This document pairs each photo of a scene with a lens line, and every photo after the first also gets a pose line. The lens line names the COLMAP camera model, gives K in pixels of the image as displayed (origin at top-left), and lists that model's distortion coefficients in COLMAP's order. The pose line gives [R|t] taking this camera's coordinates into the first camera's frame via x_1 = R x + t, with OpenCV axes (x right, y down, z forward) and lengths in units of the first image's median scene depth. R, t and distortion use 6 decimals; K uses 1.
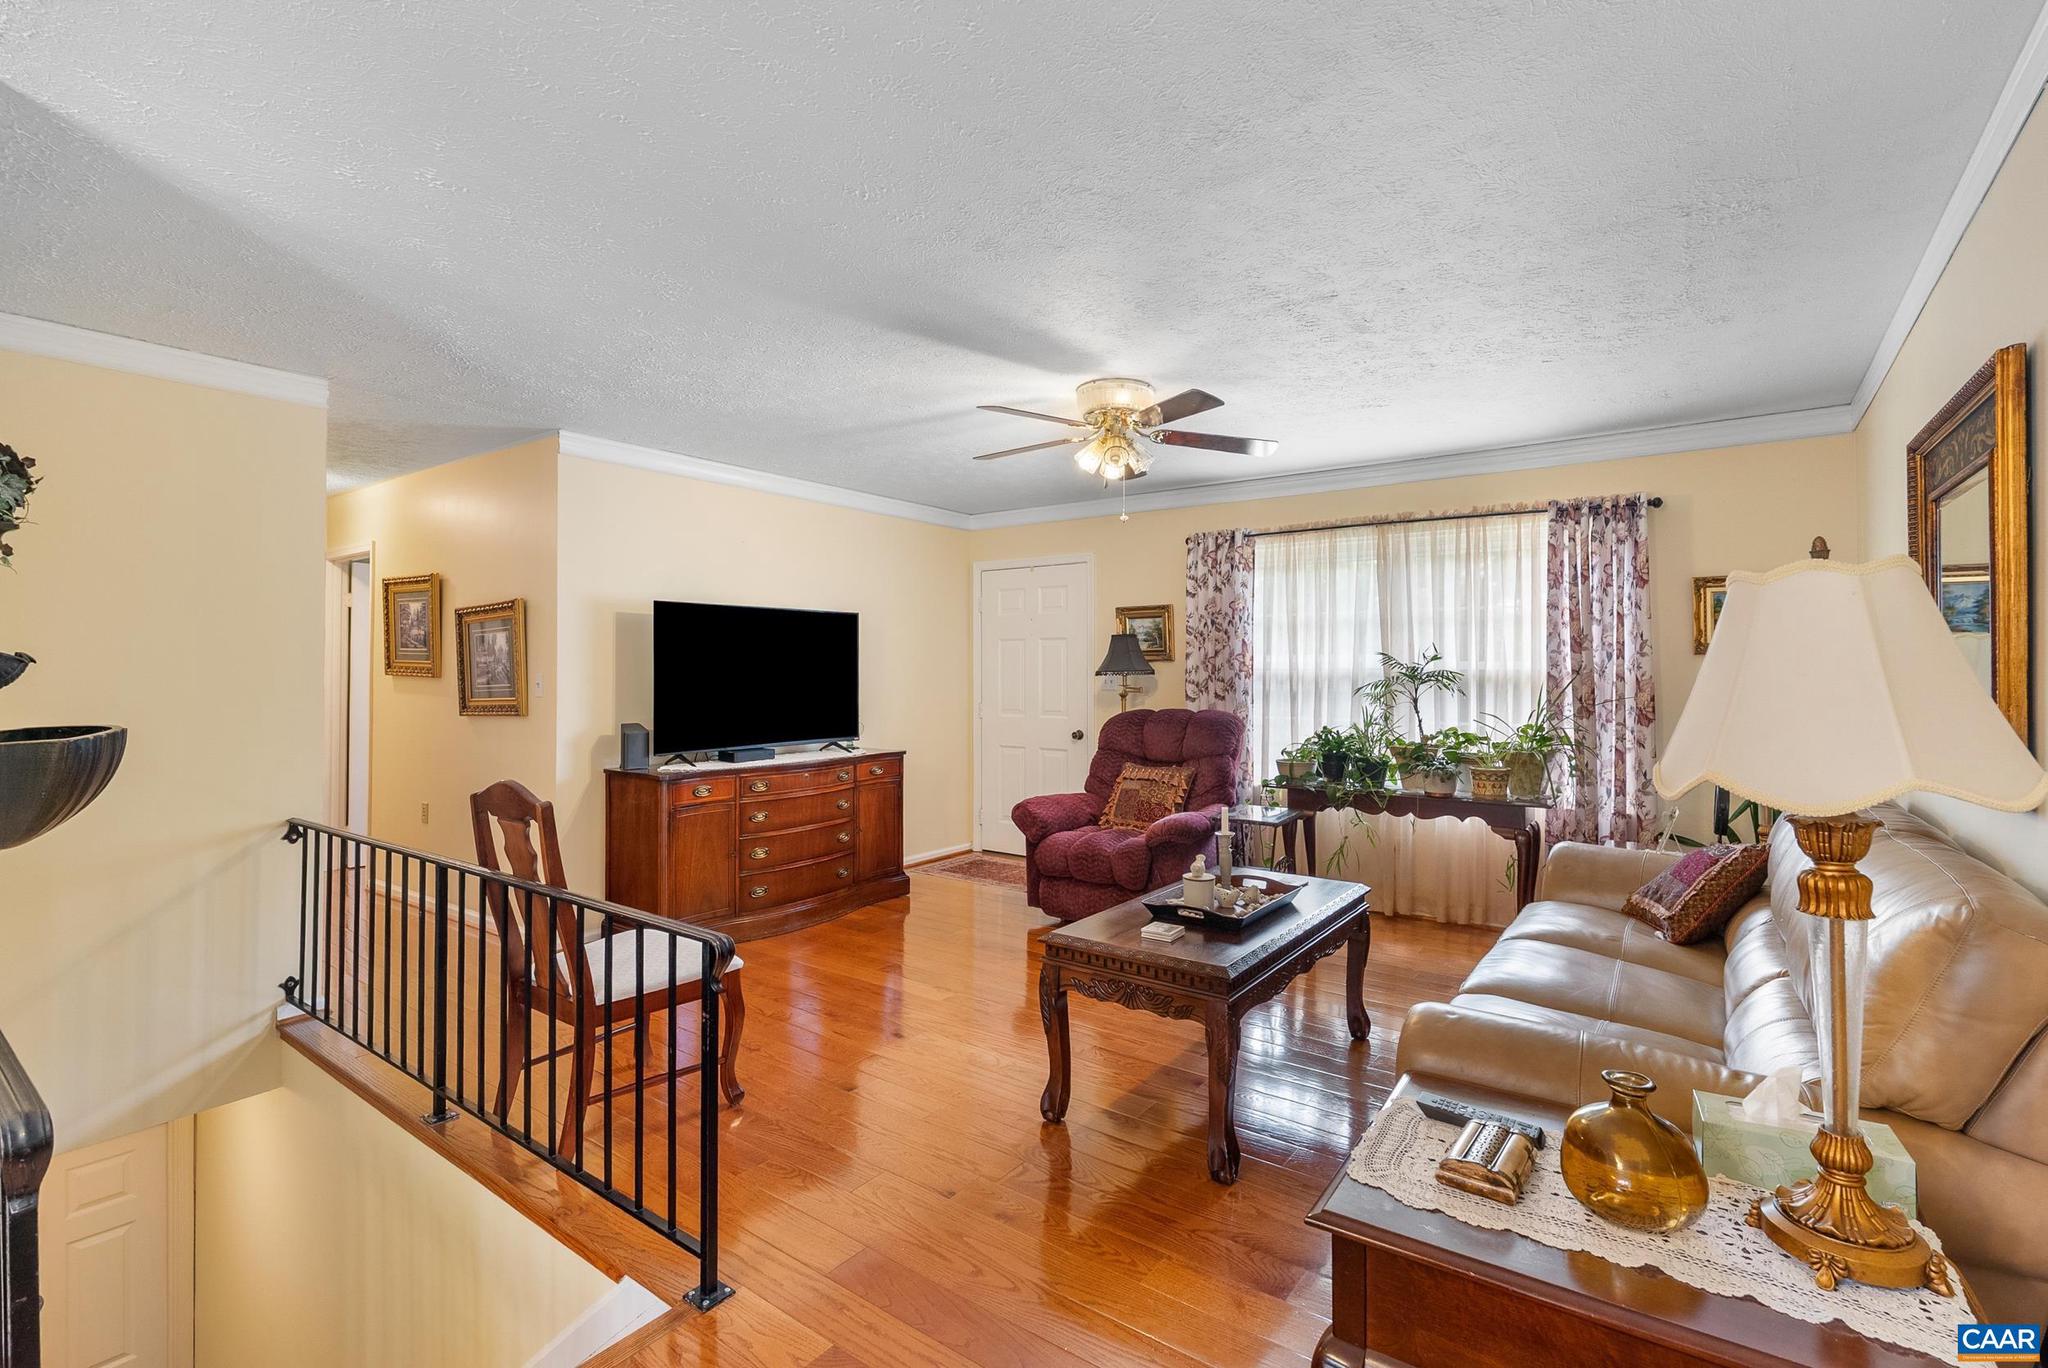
lens RADIAL K [[921.4, 0, 1039.4], [0, 921.4, 664.3], [0, 0, 1]] dist [-0.001651, -0.000604]
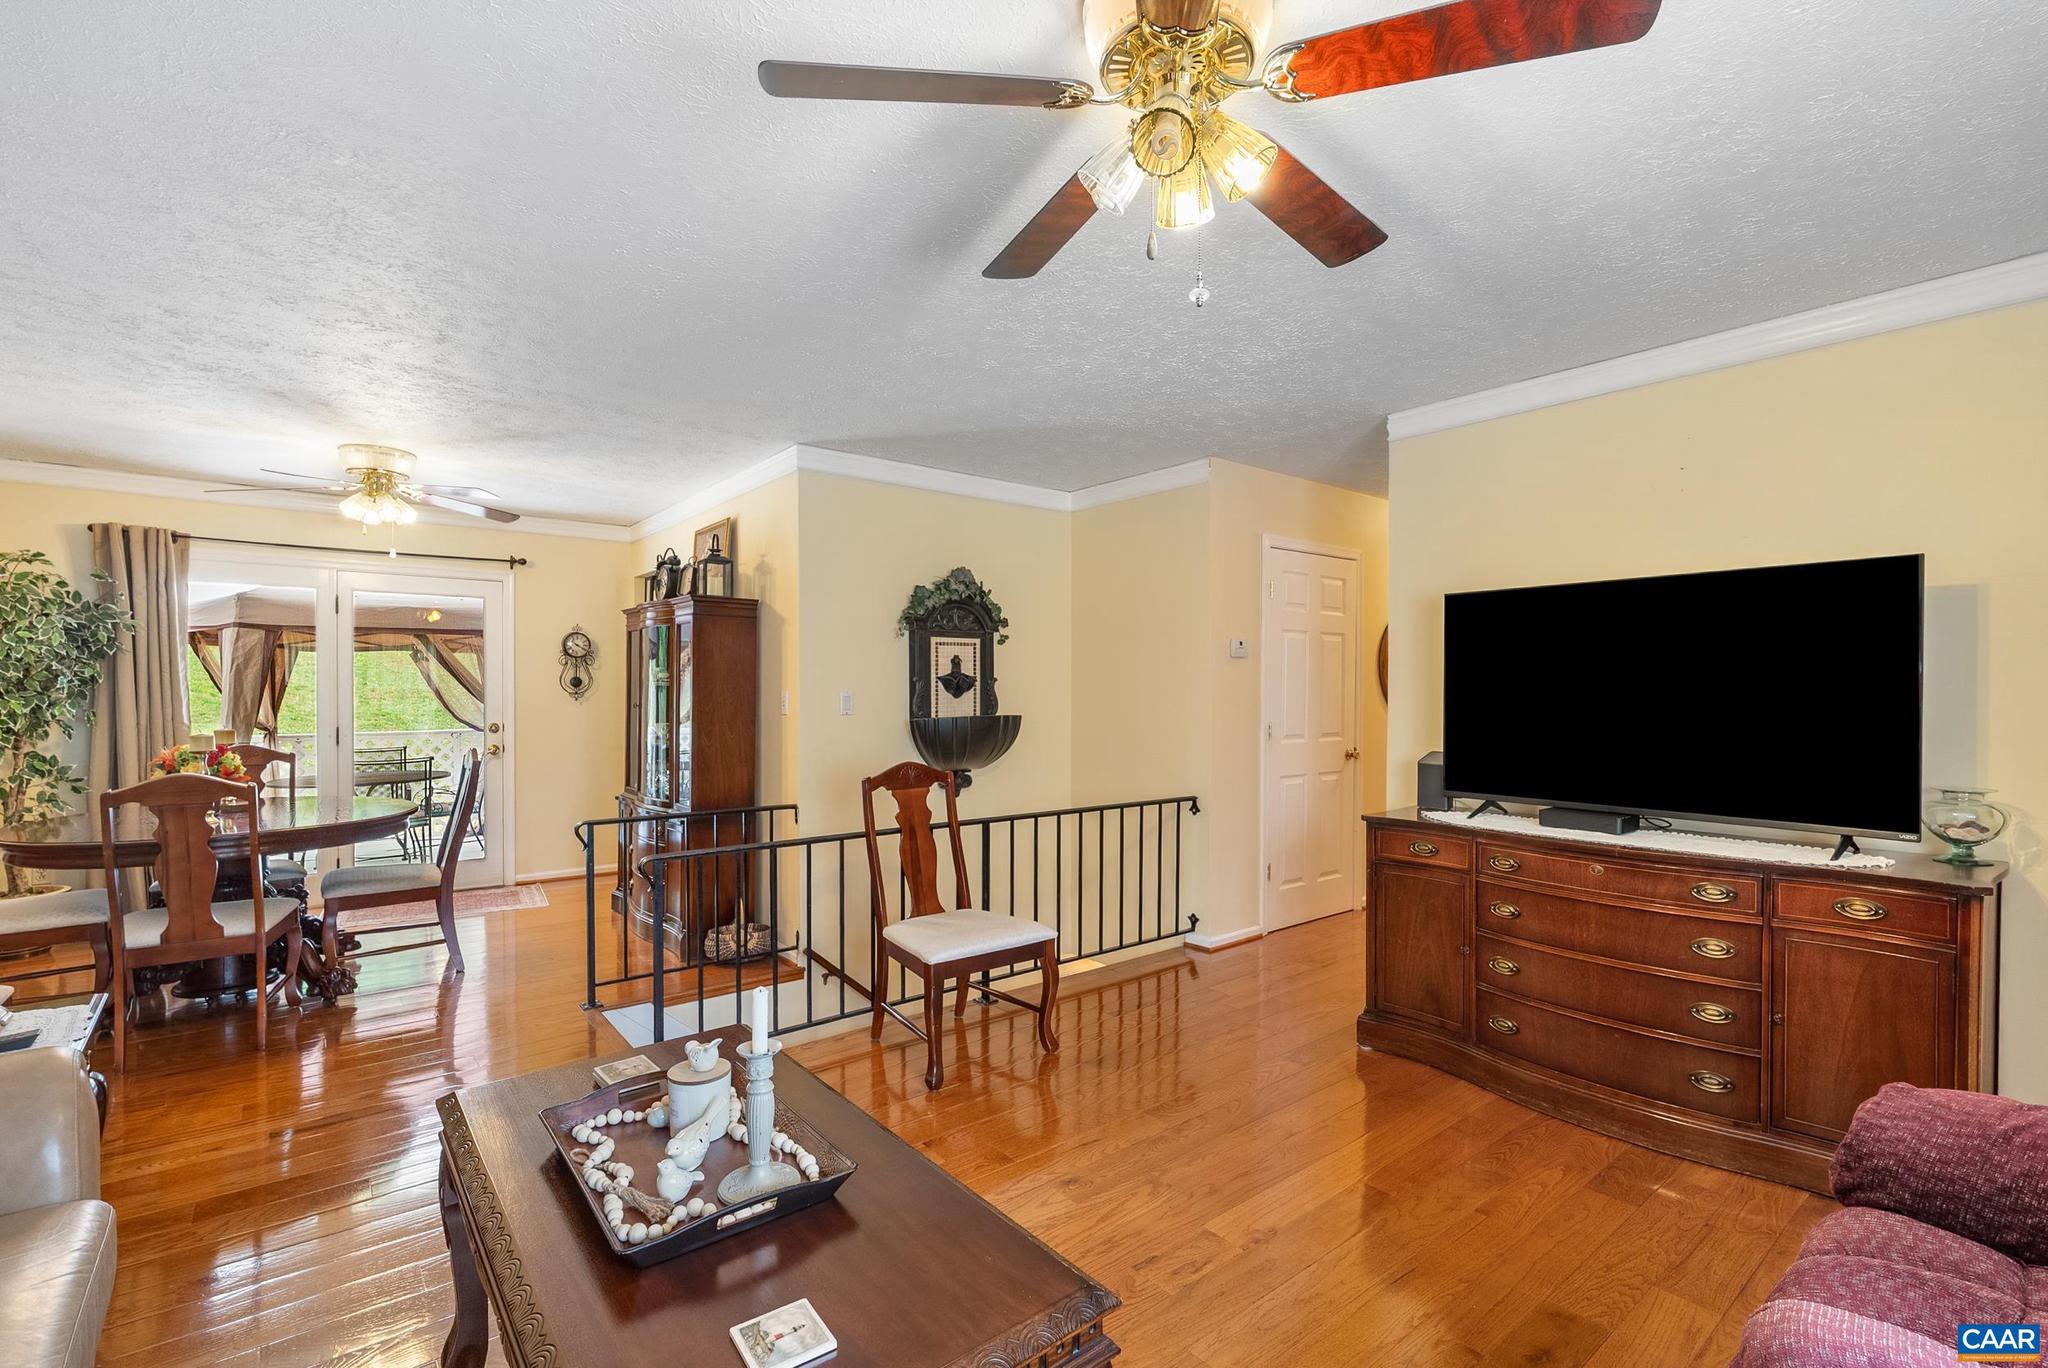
lens RADIAL K [[921.4, 0, 1026.9], [0, 921.4, 710.2], [0, 0, 1]] dist [-0.001651, -0.000604]
pose [[-0.264026, 0.023119, -0.964238, 0.344525], [0.004867, 0.999732, 0.022637, 0.006058], [0.964503, 0.001284, -0.264068, 0.705393]]
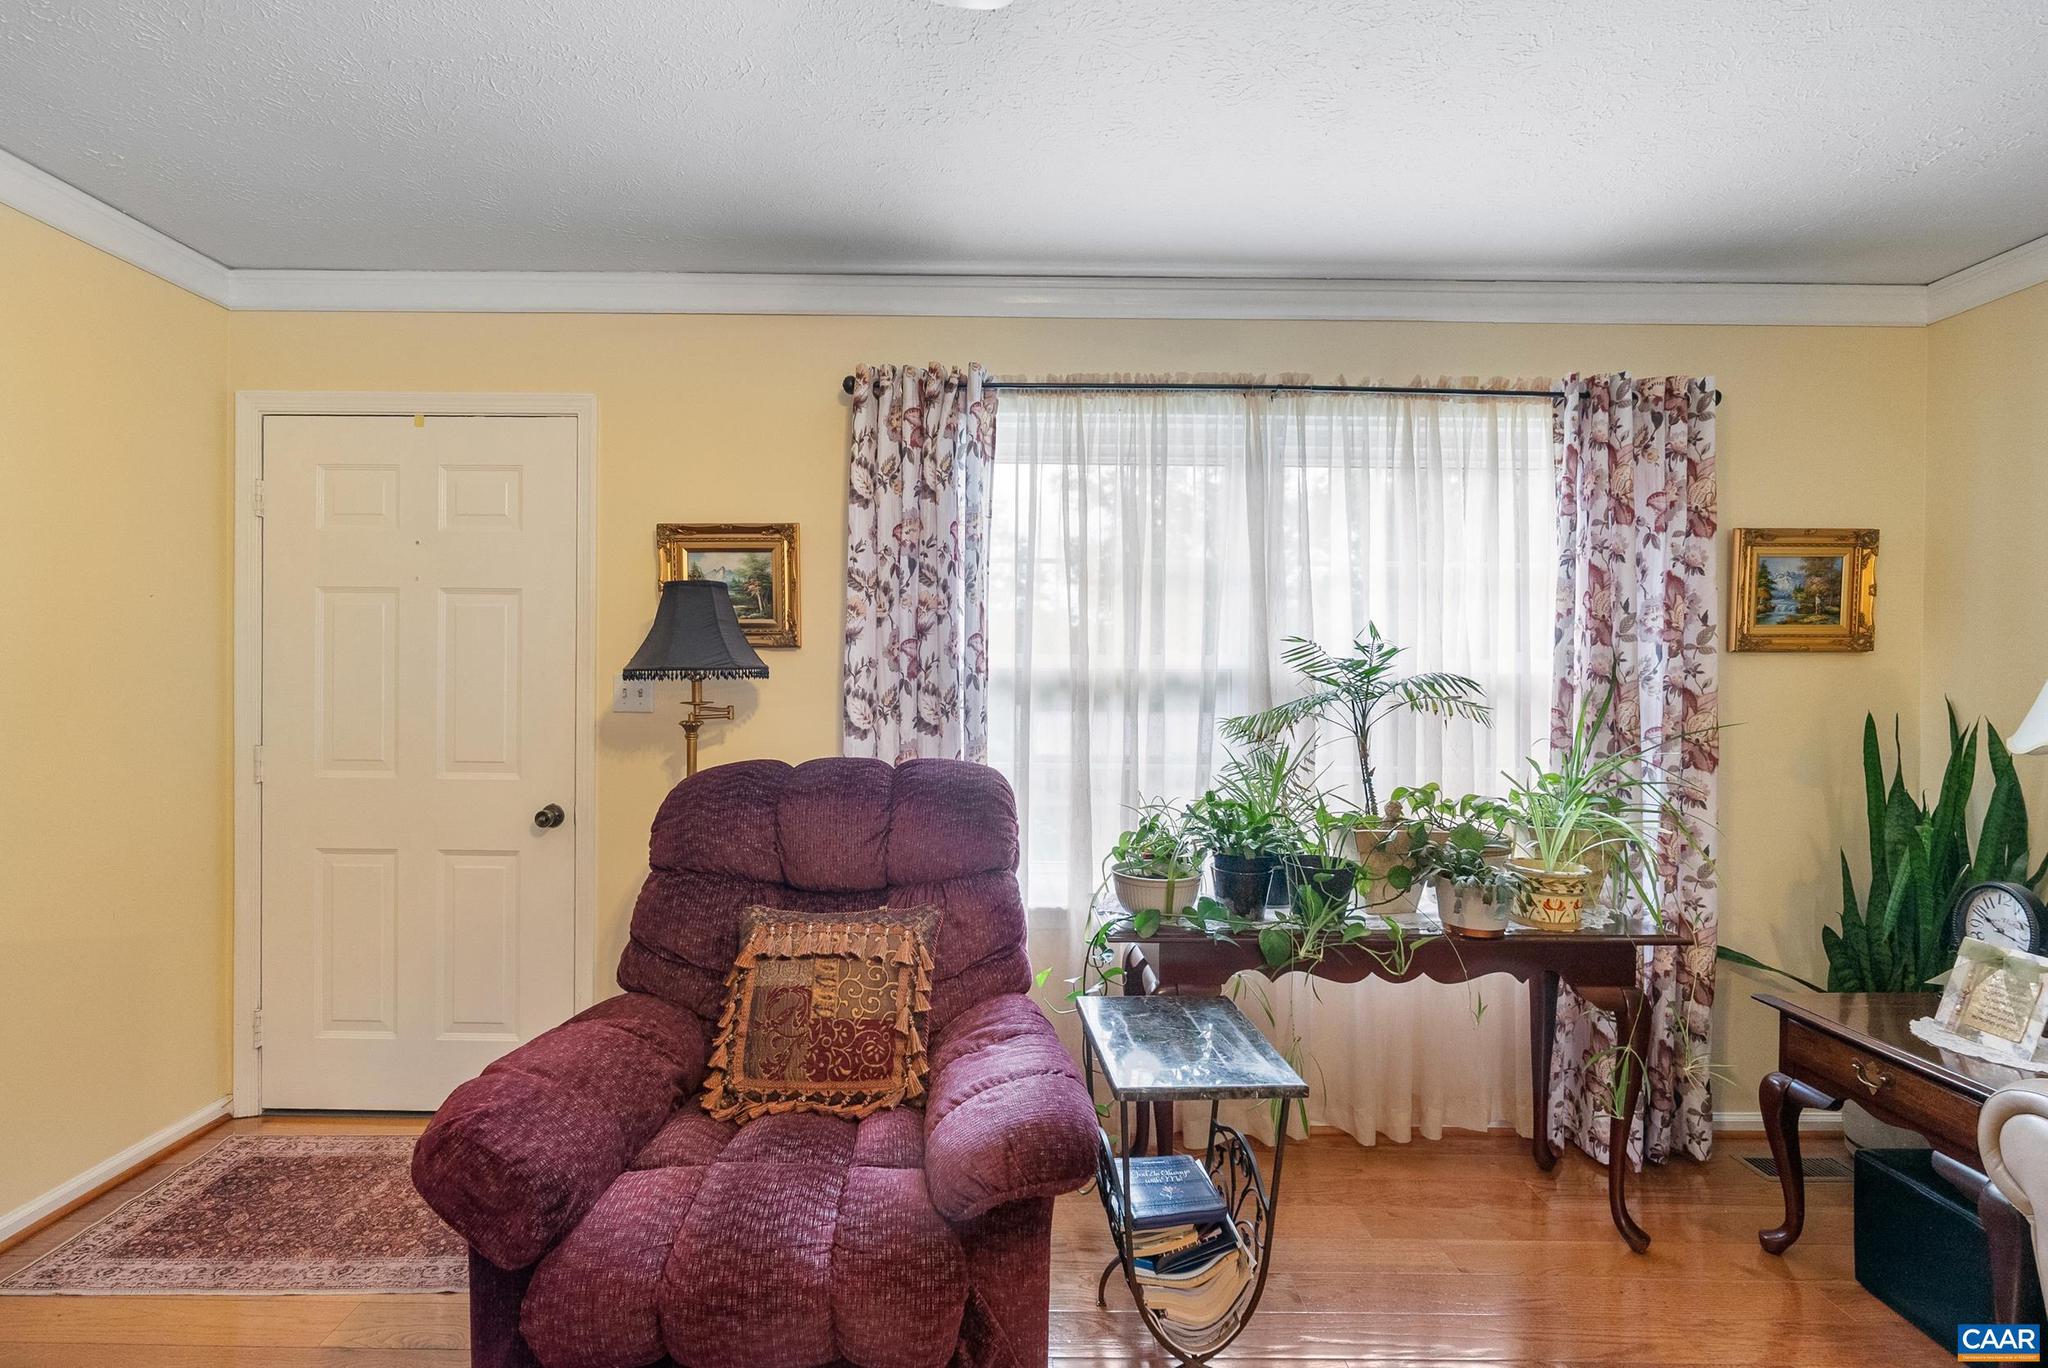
lens RADIAL K [[921.4, 0, 999.7], [0, 921.4, 679.5], [0, 0, 1]] dist [-0.001651, -0.000604]
pose [[0.812257, 0.004590, 0.583281, -0.043904], [-0.013932, 0.999836, 0.011533, 0.005744], [-0.583133, -0.017494, 0.812189, 0.606494]]
